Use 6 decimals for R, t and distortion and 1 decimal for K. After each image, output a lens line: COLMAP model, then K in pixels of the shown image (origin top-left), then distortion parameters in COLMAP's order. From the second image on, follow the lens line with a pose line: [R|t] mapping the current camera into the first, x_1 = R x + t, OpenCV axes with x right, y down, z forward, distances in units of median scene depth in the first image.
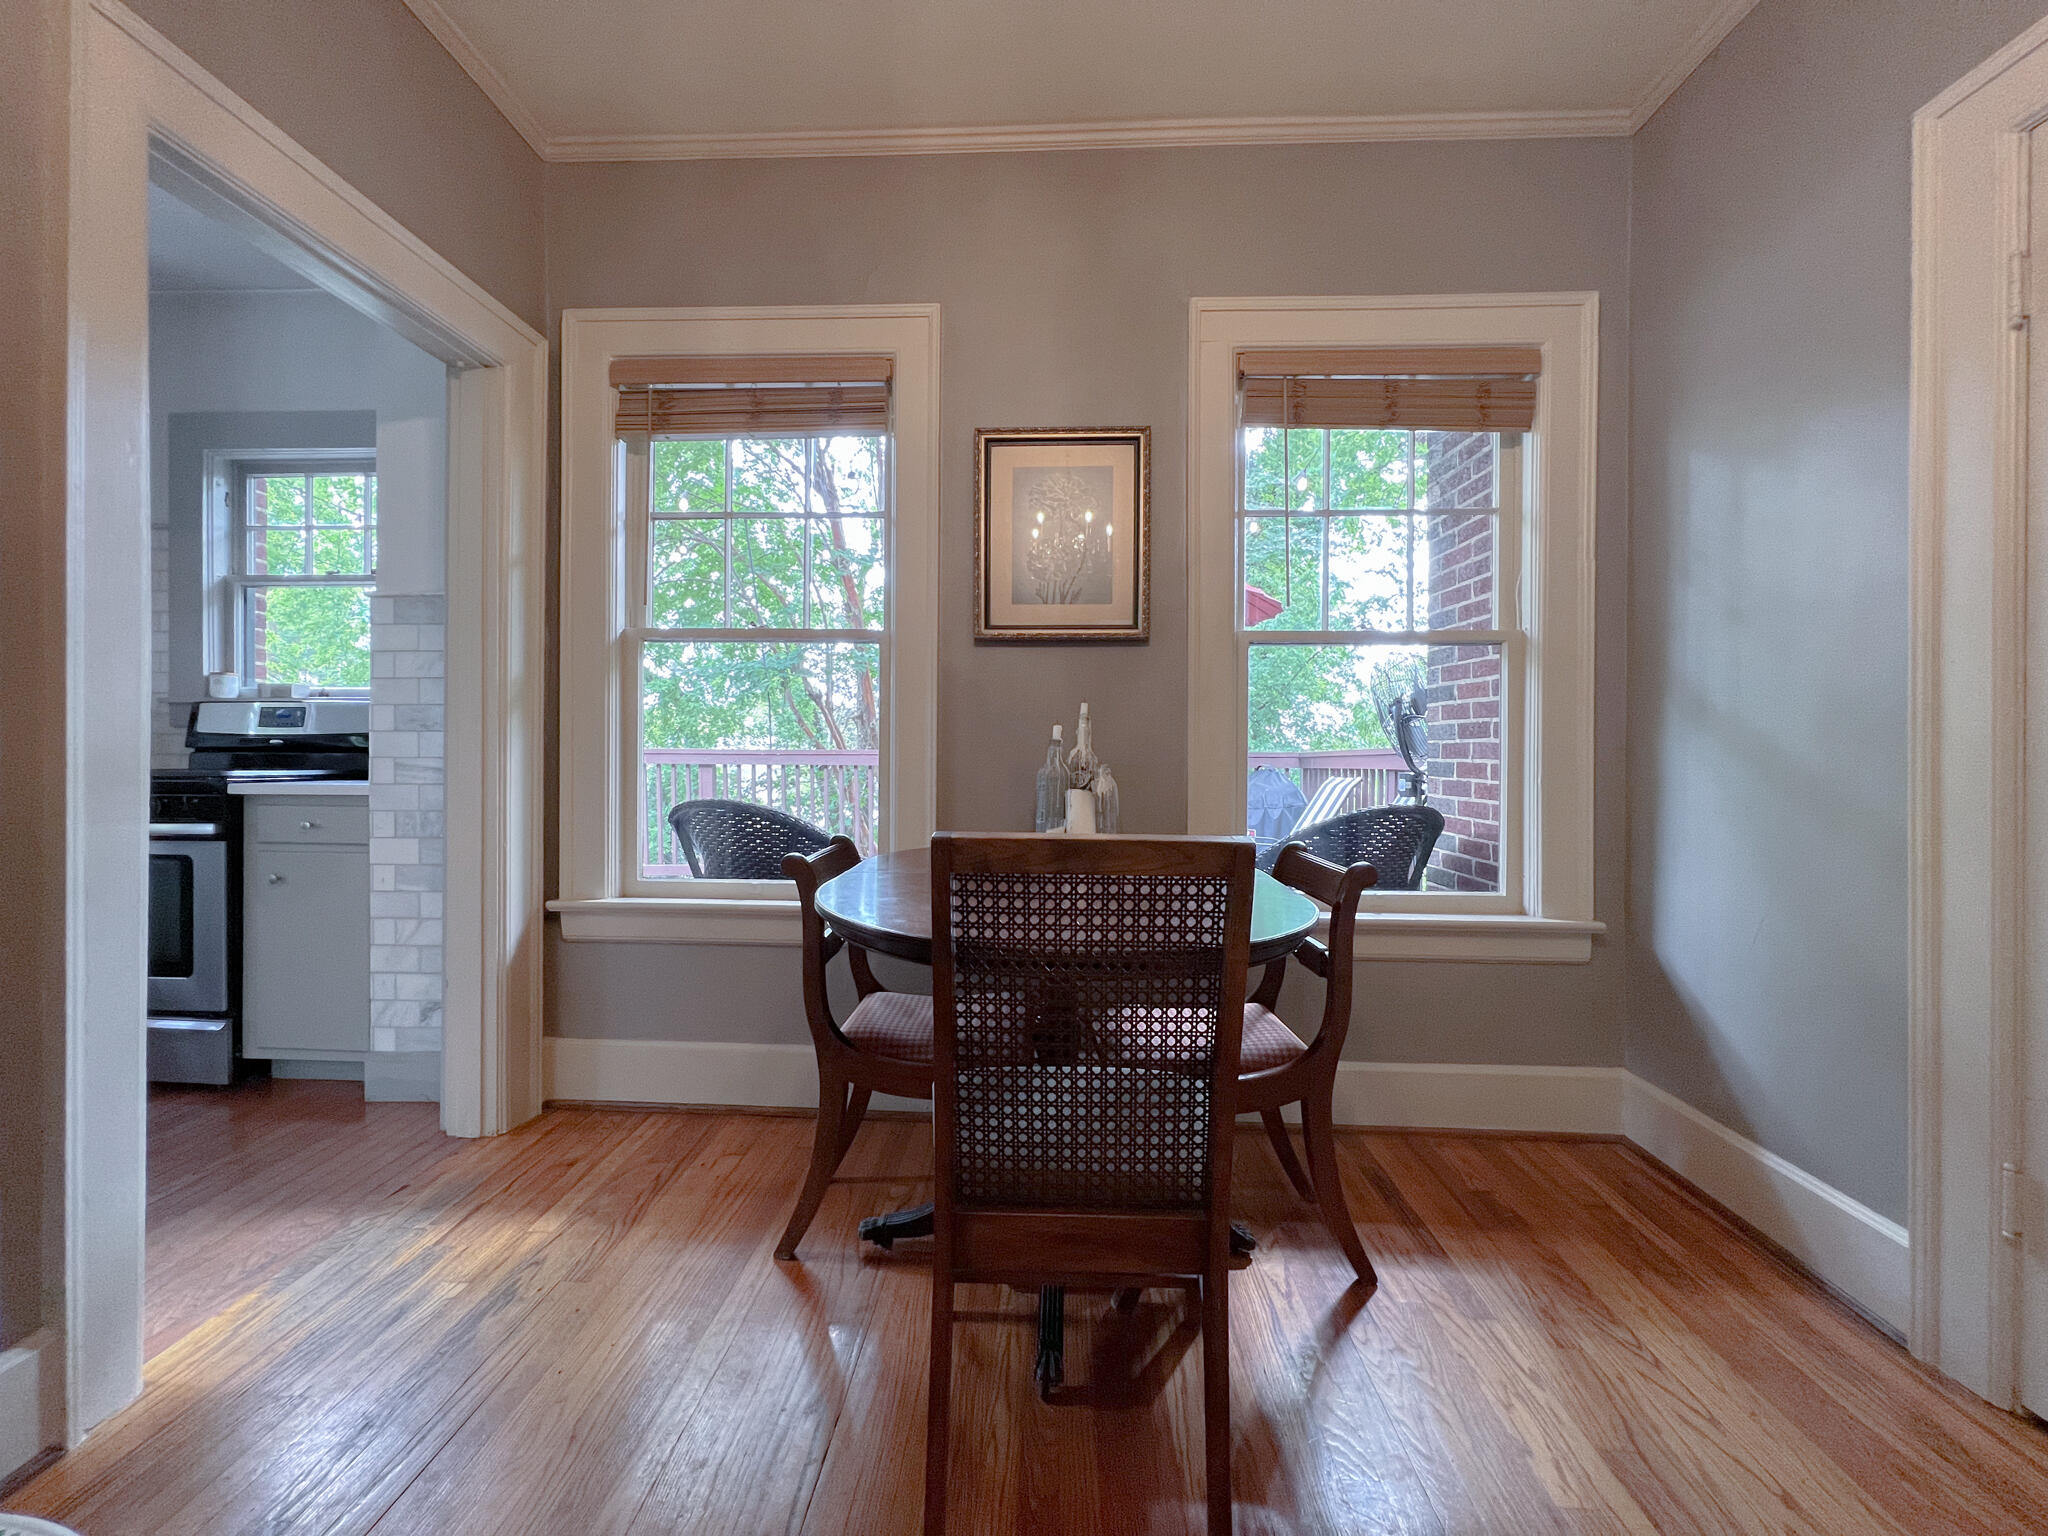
lens RADIAL K [[817.5, 0, 1018.2], [0, 817.5, 764.1], [0, 0, 1]] dist [0.000537, 0.000171]
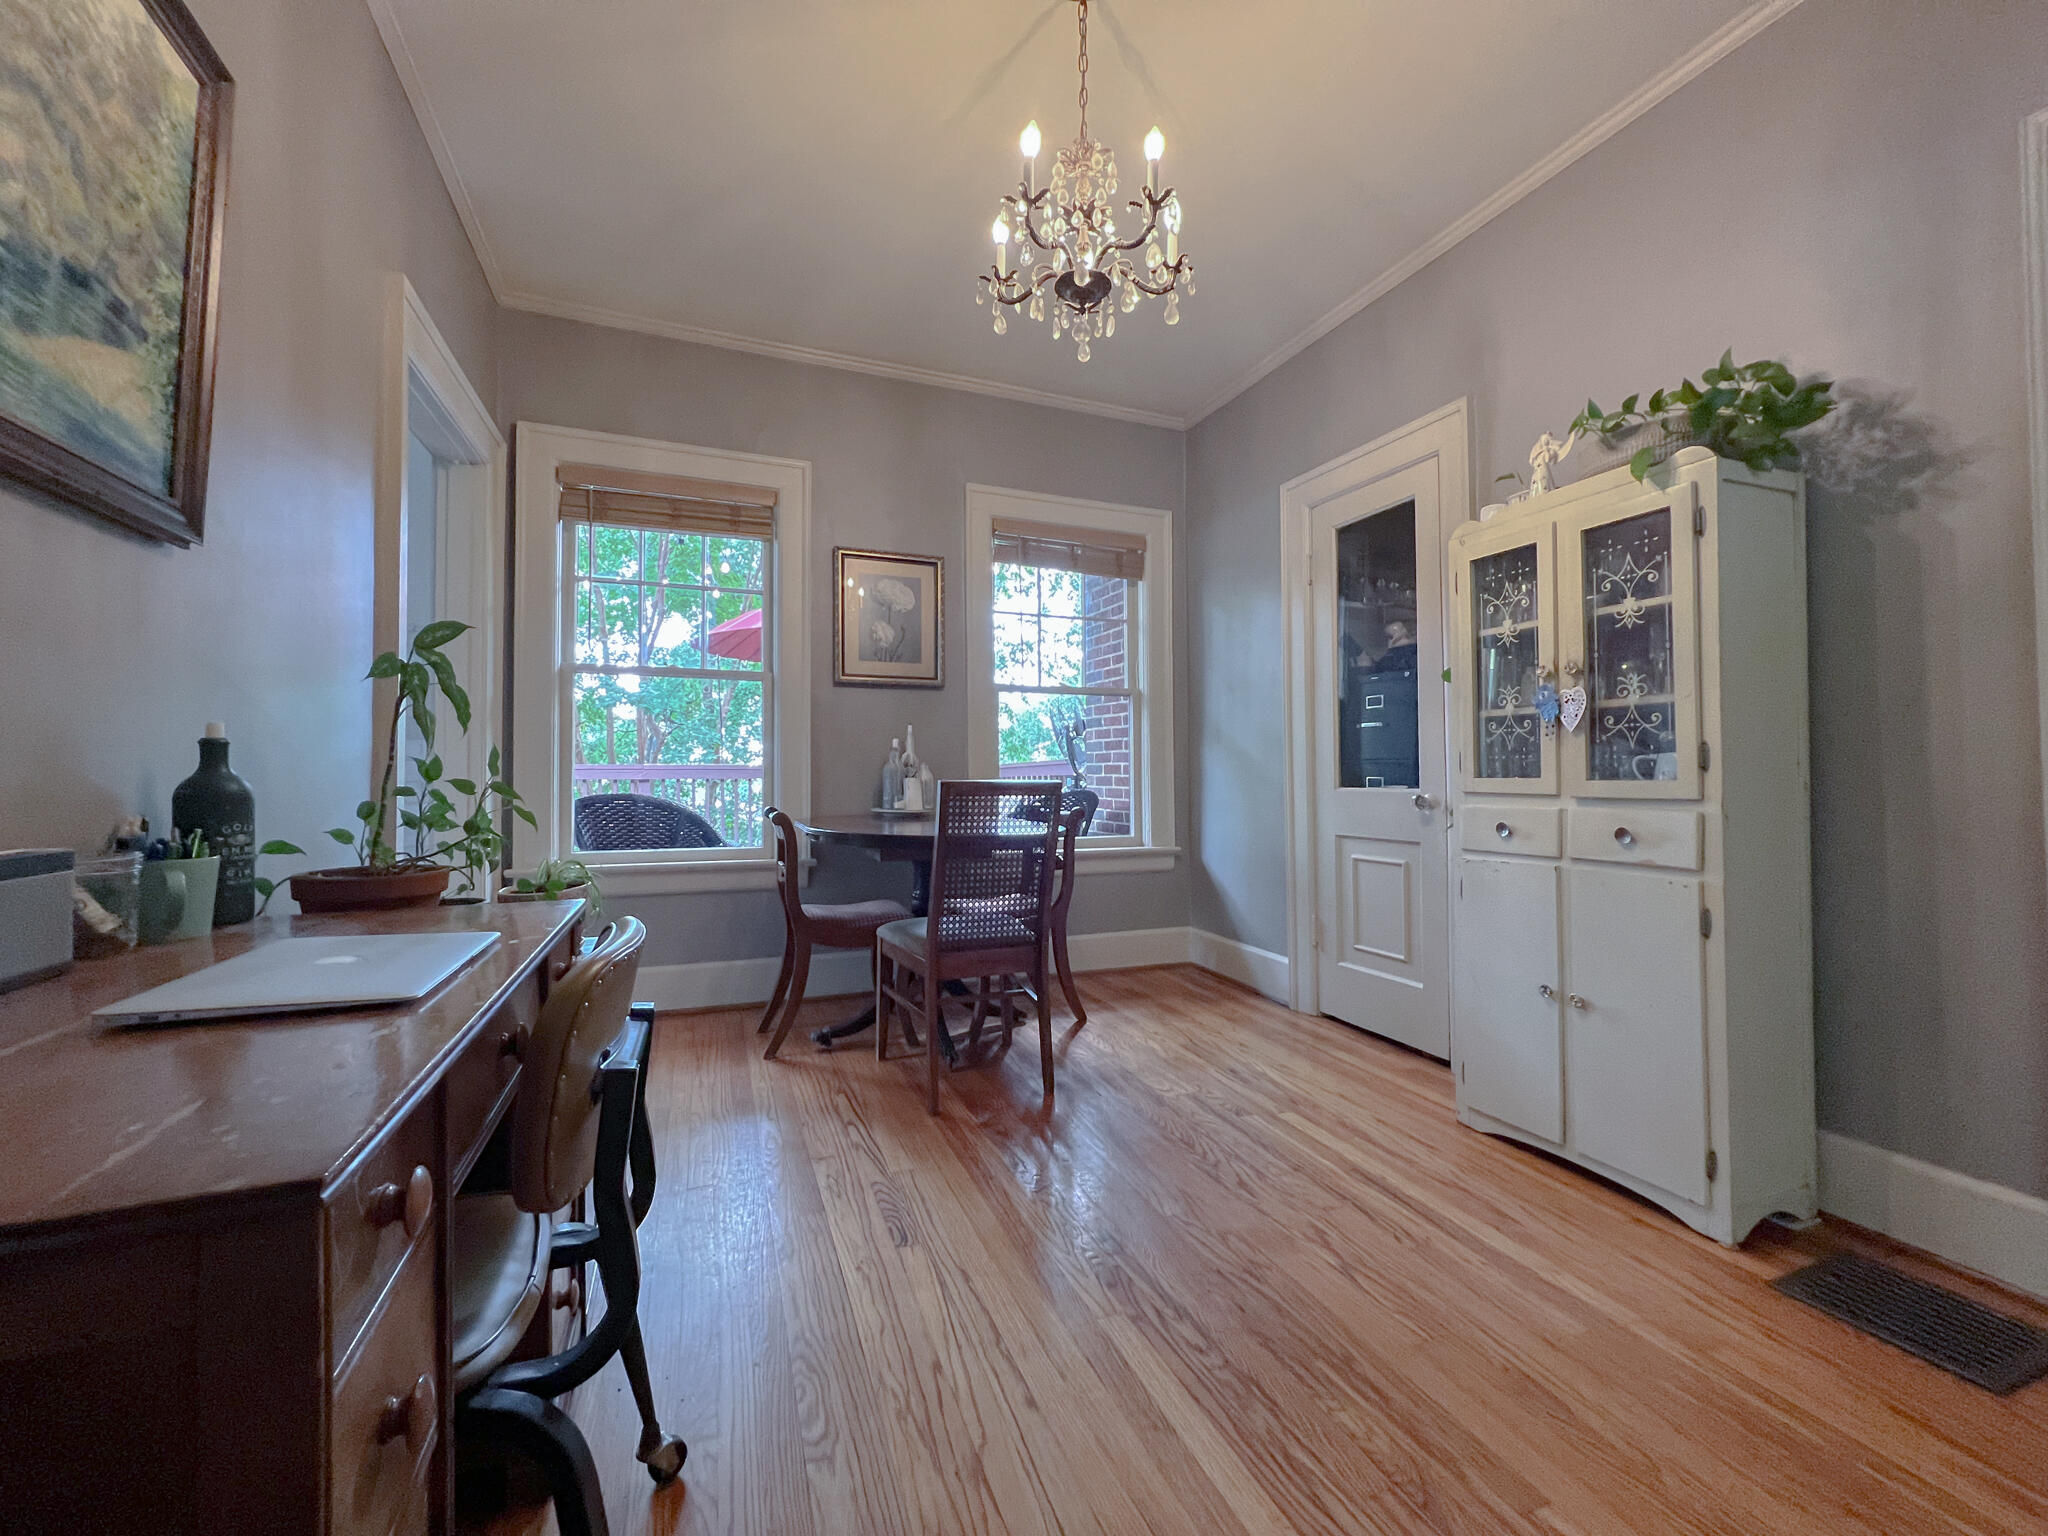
lens RADIAL K [[817.5, 0, 1018.2], [0, 817.5, 764.1], [0, 0, 1]] dist [0.000537, 0.000171]
pose [[0.911991, -0.002136, 0.410206, -0.378710], [0.012908, 0.999641, -0.023491, 0.042012], [-0.410008, 0.026719, 0.911690, -0.546212]]
